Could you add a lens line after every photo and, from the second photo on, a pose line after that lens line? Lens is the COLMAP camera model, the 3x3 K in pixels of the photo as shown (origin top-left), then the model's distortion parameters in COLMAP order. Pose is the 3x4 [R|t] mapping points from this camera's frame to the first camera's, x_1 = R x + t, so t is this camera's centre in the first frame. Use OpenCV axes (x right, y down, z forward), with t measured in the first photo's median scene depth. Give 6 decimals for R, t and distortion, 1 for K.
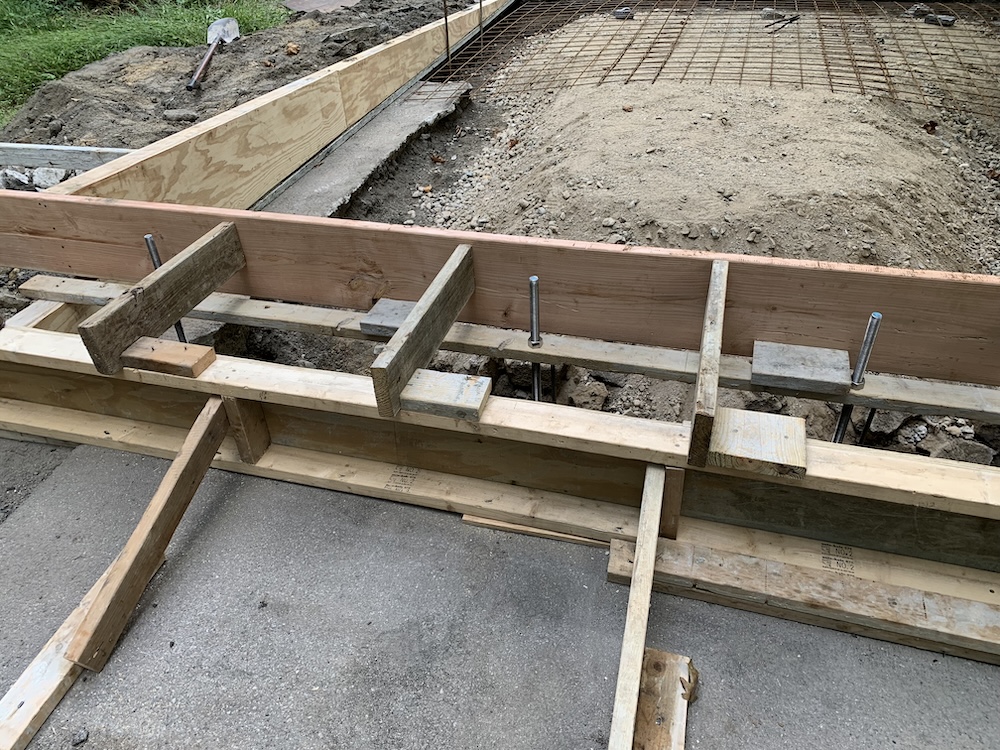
lens RADIAL K [[742.3, 0, 492.7], [0, 742.3, 375.1], [0, 0, 1]] dist [0.046336, -0.058155]
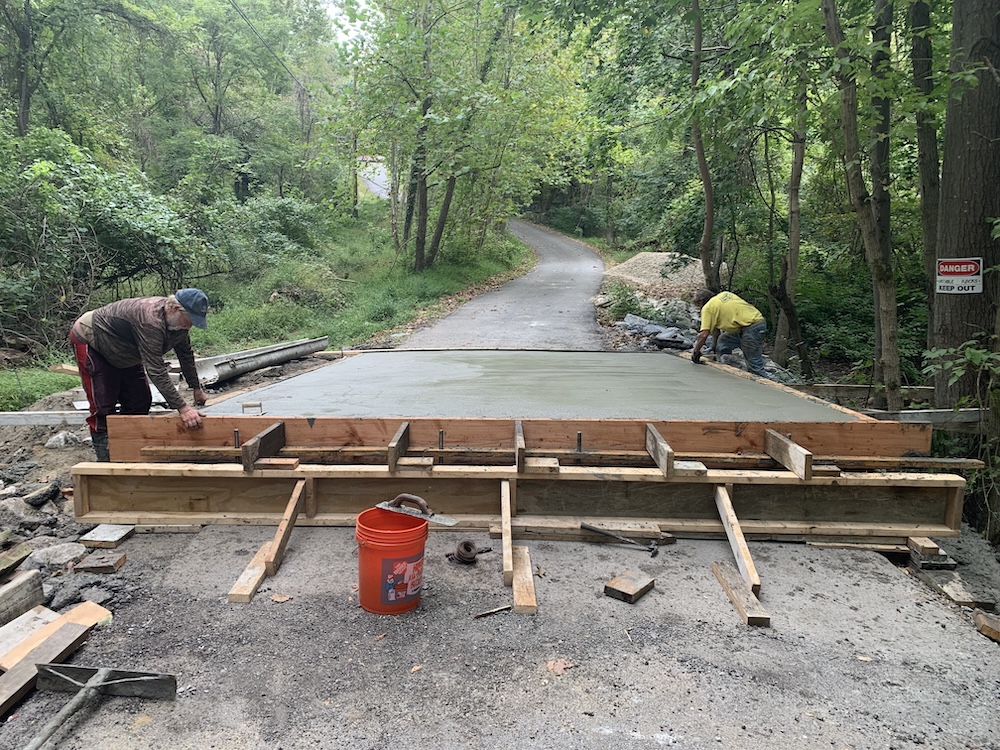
lens RADIAL K [[742.3, 0, 492.7], [0, 742.3, 375.1], [0, 0, 1]] dist [0.046336, -0.058155]
pose [[0.962766, 0.011851, 0.270075, -0.433726], [0.114995, 0.886192, -0.448821, 0.800324], [-0.244657, 0.463167, 0.851833, -1.110769]]
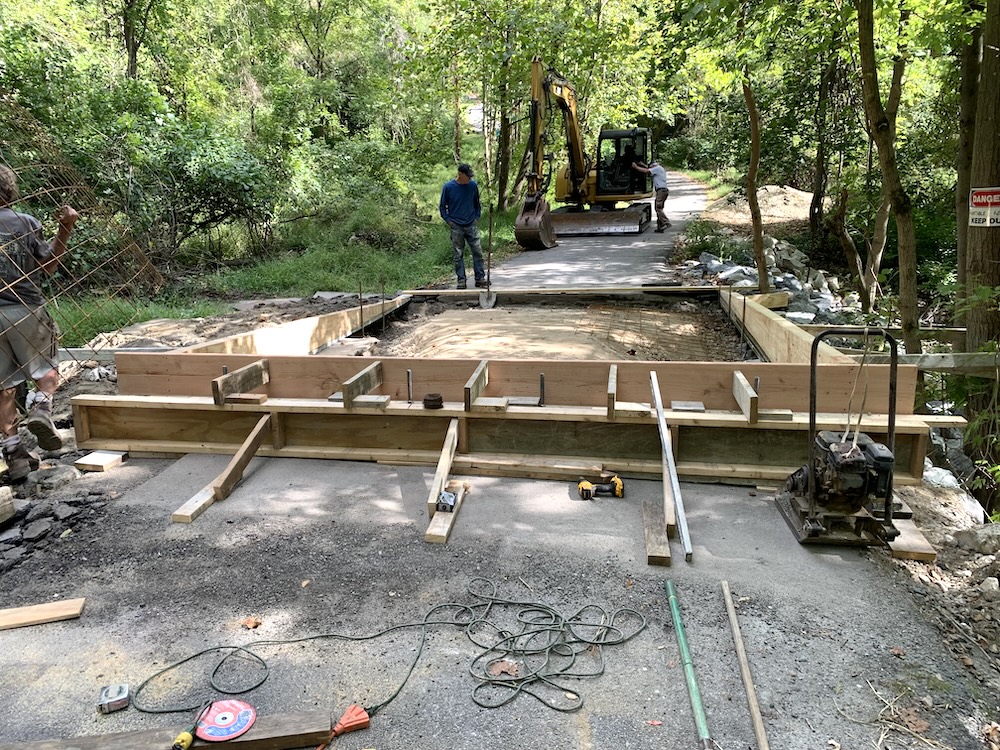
lens RADIAL K [[742.3, 0, 492.7], [0, 742.3, 375.1], [0, 0, 1]] dist [0.046336, -0.058155]
pose [[0.990825, 0.001910, 0.135137, 0.001695], [0.051349, 0.919599, -0.389488, 0.859782], [-0.125016, 0.392854, 0.911064, -1.229756]]
